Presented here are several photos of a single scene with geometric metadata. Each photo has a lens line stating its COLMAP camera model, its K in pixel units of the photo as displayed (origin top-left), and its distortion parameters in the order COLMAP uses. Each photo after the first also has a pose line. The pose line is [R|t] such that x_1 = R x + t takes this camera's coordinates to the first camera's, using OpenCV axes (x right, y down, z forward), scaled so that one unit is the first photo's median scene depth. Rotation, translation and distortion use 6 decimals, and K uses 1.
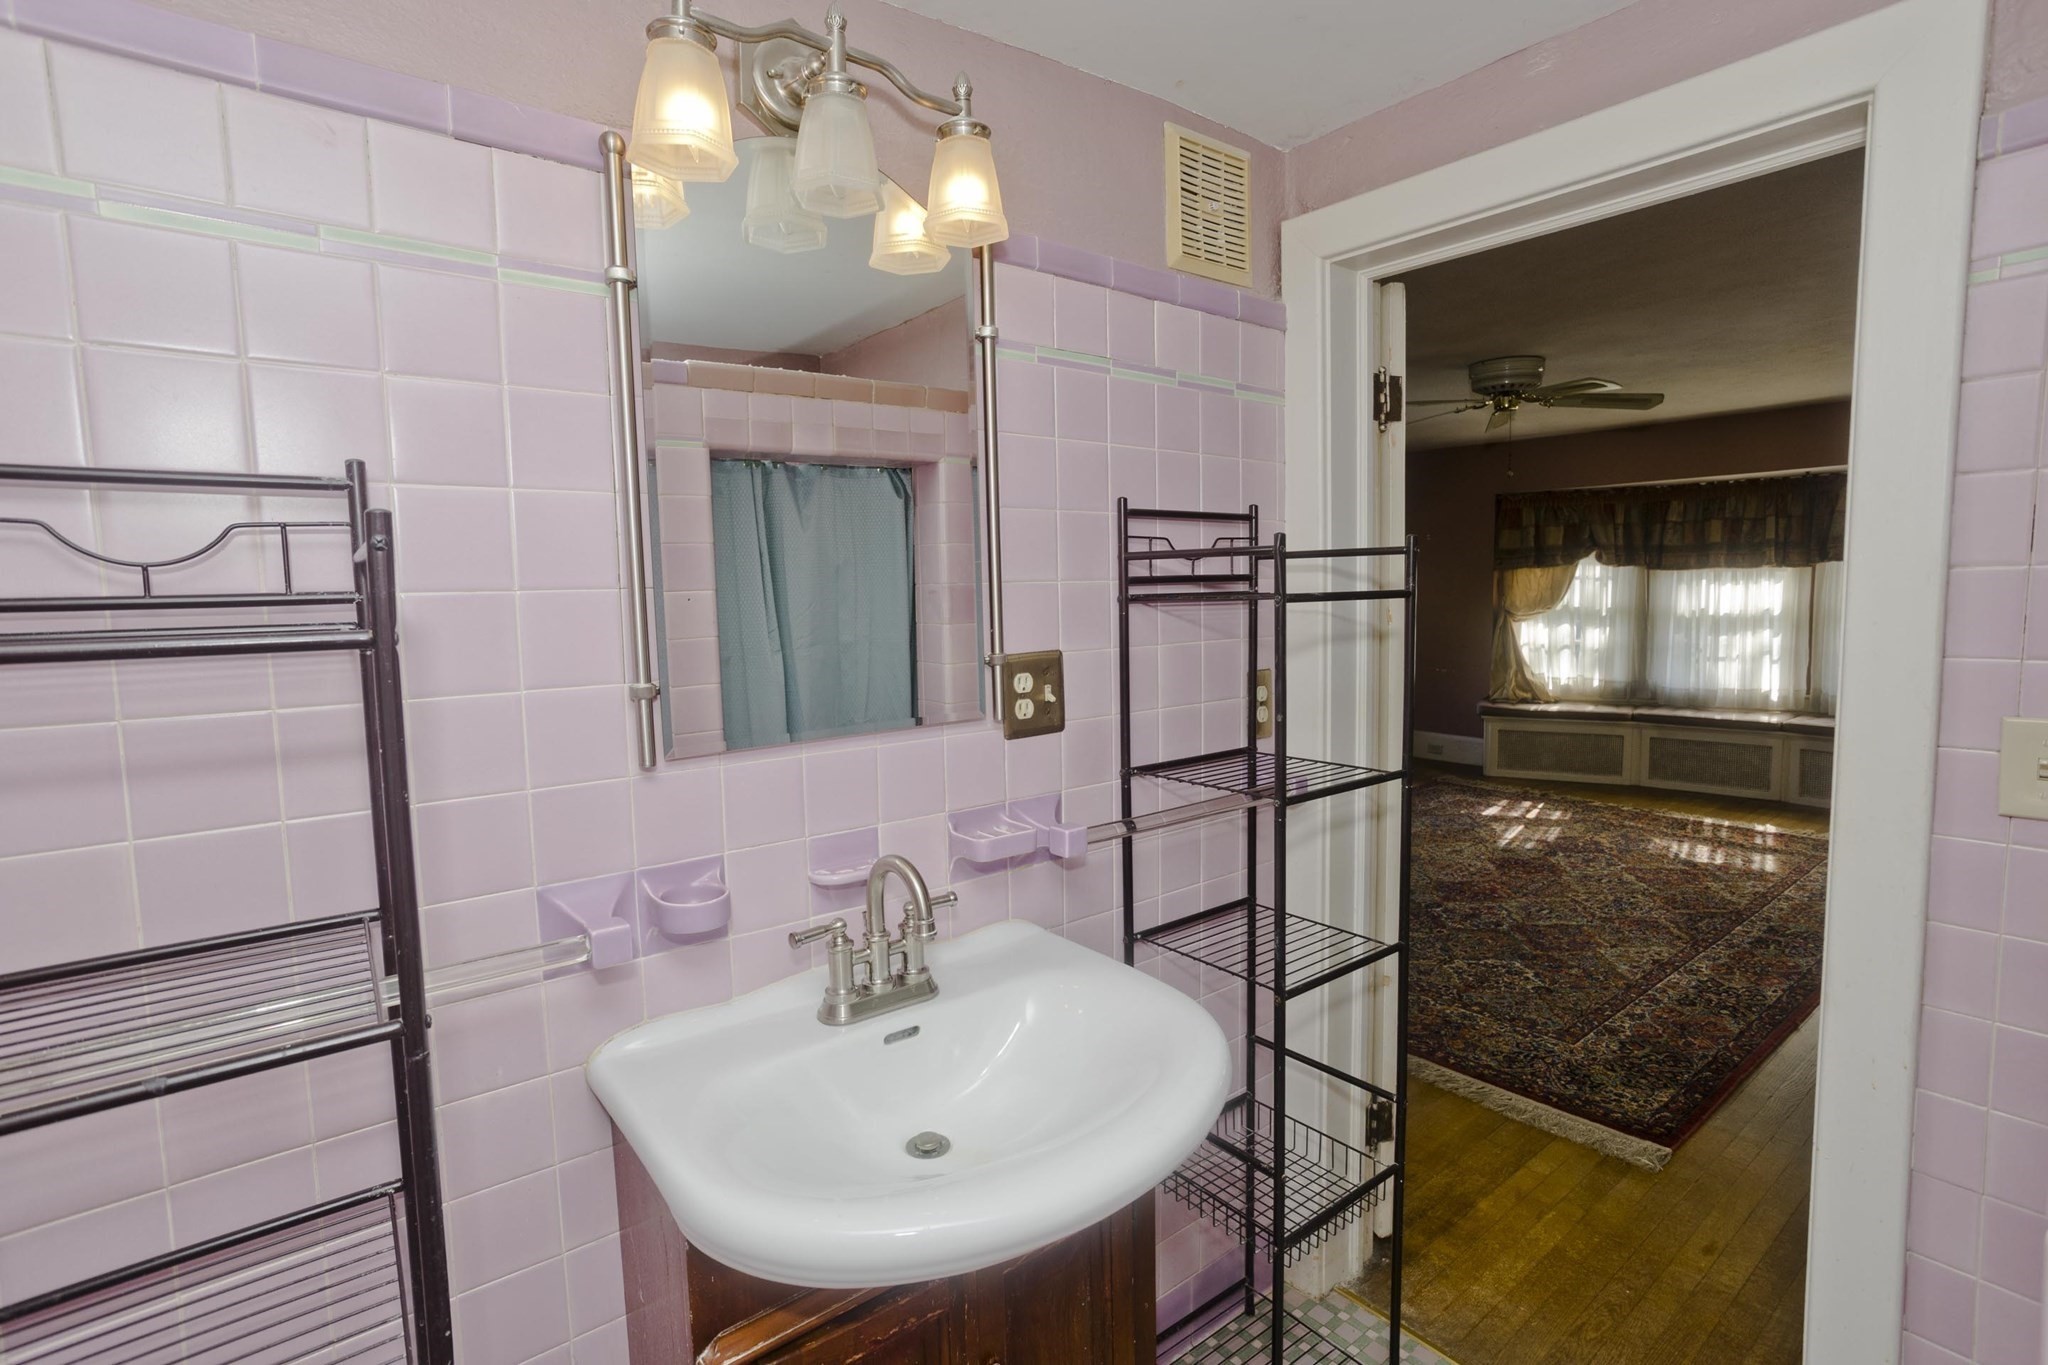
lens RADIAL K [[987.7, 0, 1025.9], [0, 987.7, 679.3], [0, 0, 1]] dist [-0.034632, 0.018552]
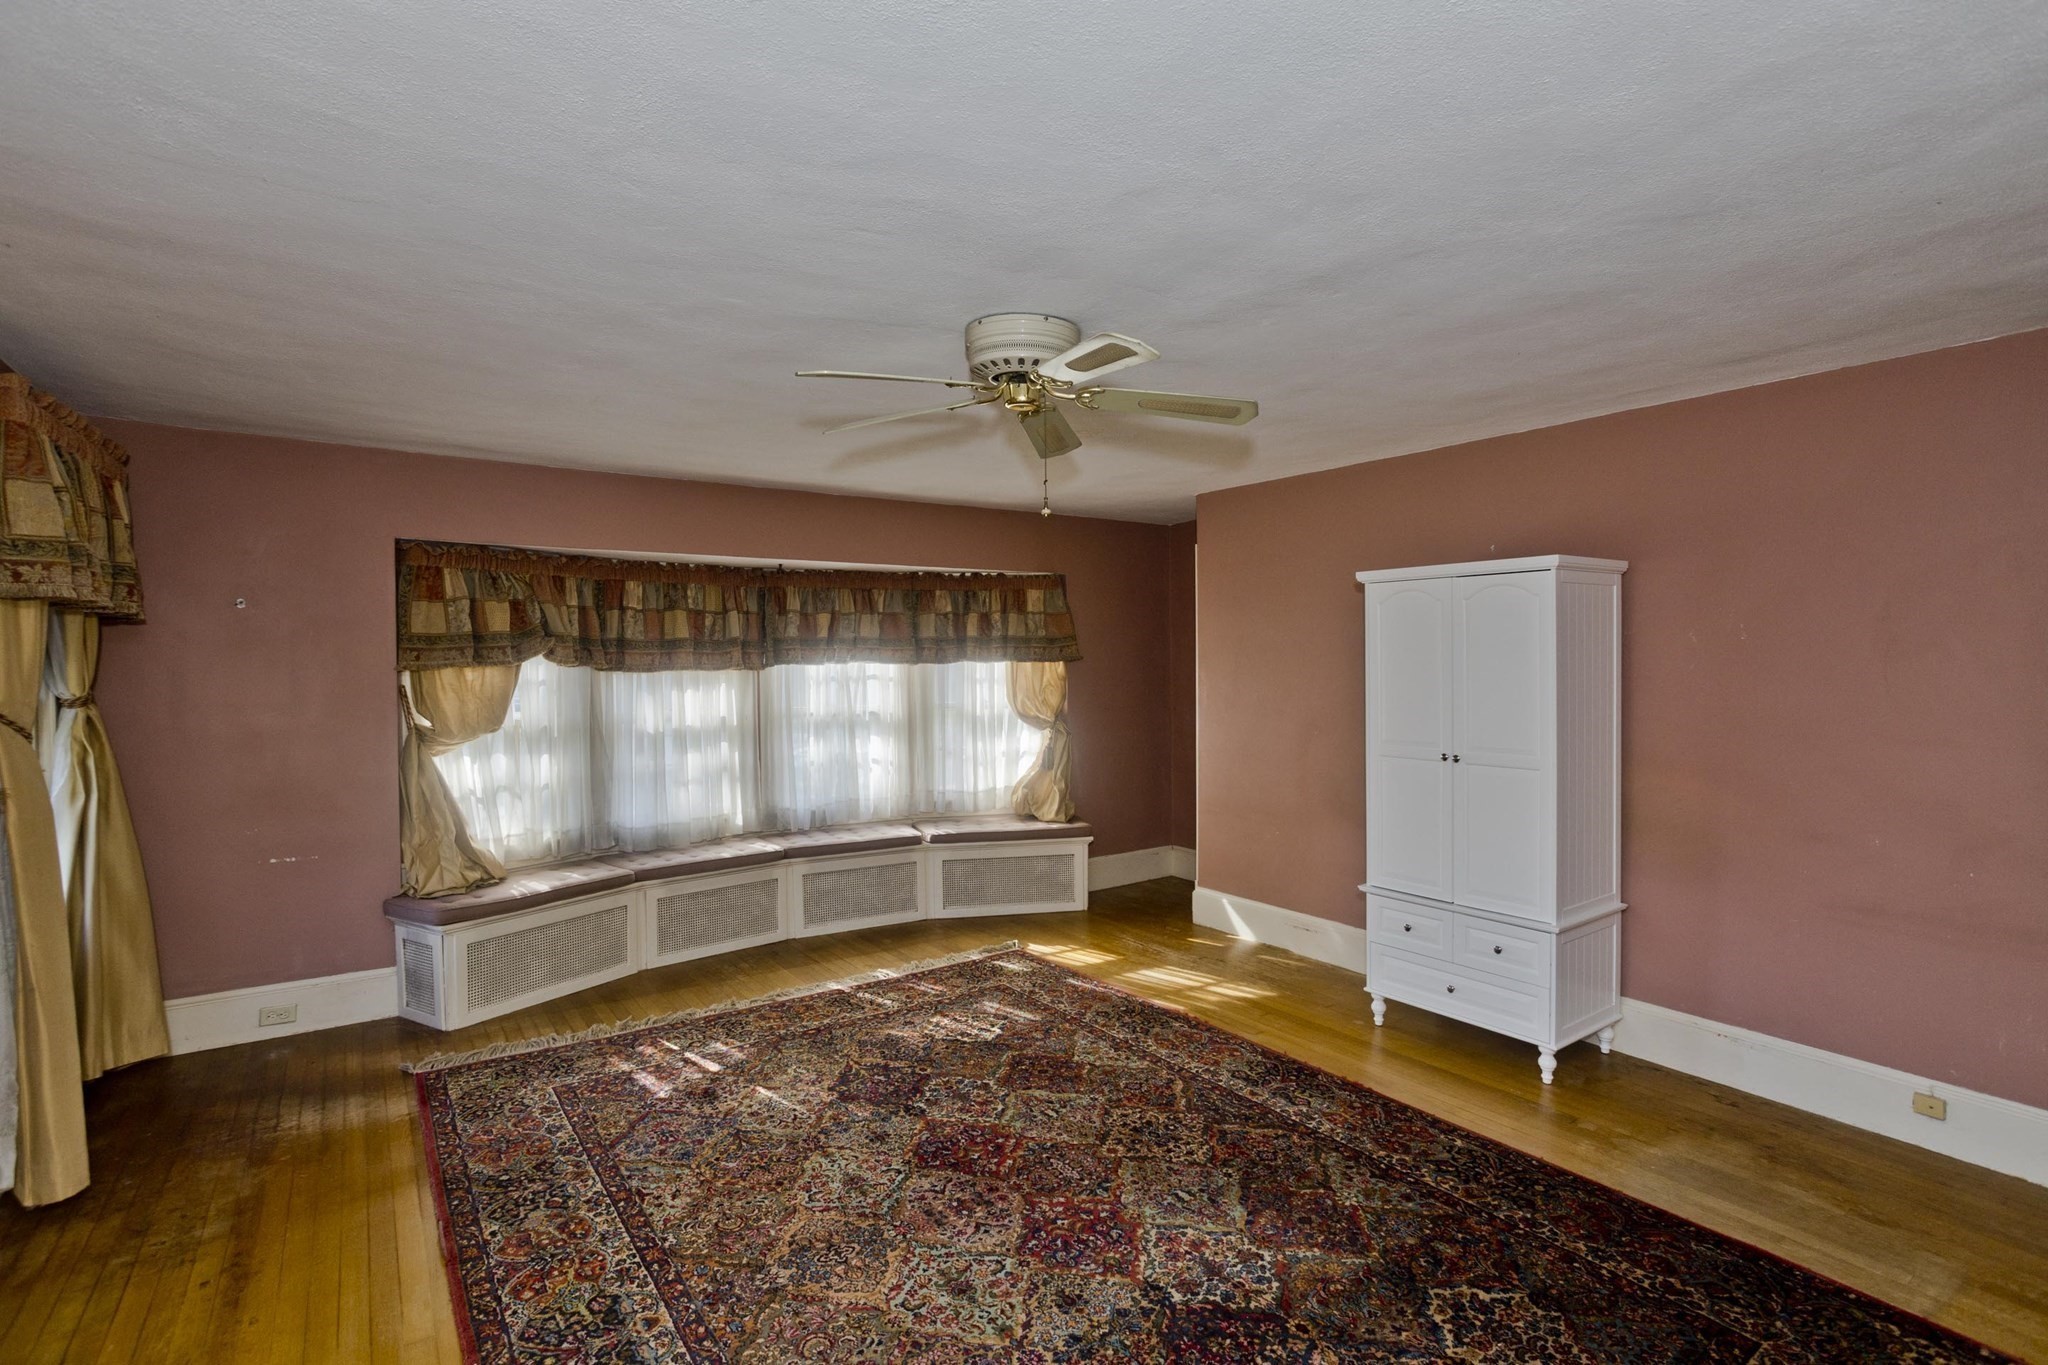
lens RADIAL K [[987.7, 0, 1025.5], [0, 987.7, 673.7], [0, 0, 1]] dist [-0.034632, 0.018552]
pose [[0.056147, 0.012205, 0.998348, -0.077966], [0.101536, 0.994671, -0.017871, -0.065862], [-0.993246, 0.102372, 0.054609, 0.653177]]
